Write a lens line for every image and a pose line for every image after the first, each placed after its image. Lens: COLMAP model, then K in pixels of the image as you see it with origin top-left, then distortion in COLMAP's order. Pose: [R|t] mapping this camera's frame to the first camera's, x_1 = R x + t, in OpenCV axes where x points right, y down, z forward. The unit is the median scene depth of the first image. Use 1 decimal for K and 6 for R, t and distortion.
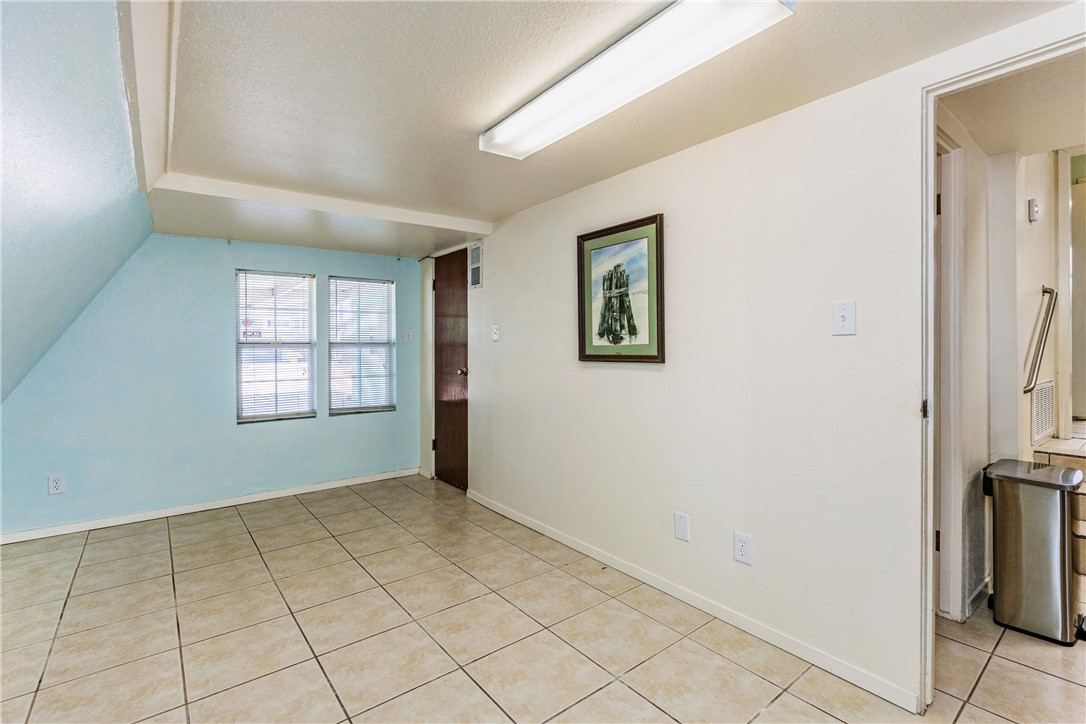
lens RADIAL K [[485.5, 0, 544.3], [0, 485.5, 351.3], [0, 0, 1]] dist [-0.020109, -0.000584]
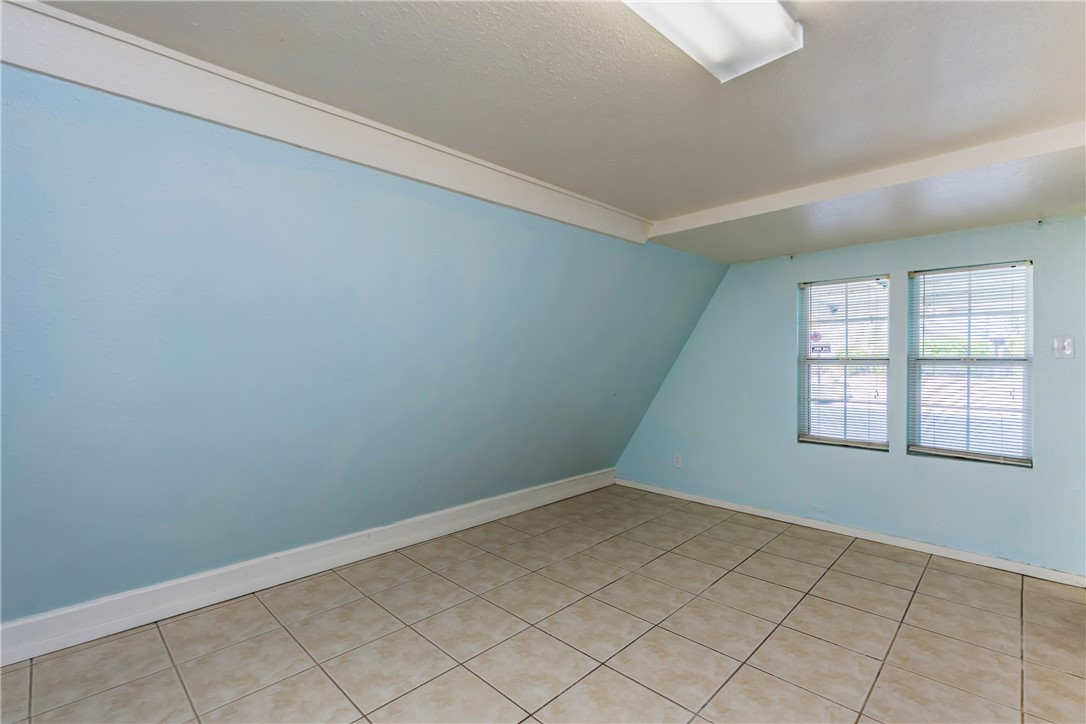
lens RADIAL K [[485.5, 0, 544.1], [0, 485.5, 362.6], [0, 0, 1]] dist [-0.020109, -0.000584]
pose [[0.114683, 0.014297, -0.993299, 0.270002], [-0.010971, 0.999854, 0.013125, -0.017182], [0.993342, 0.009392, 0.114823, 0.367791]]
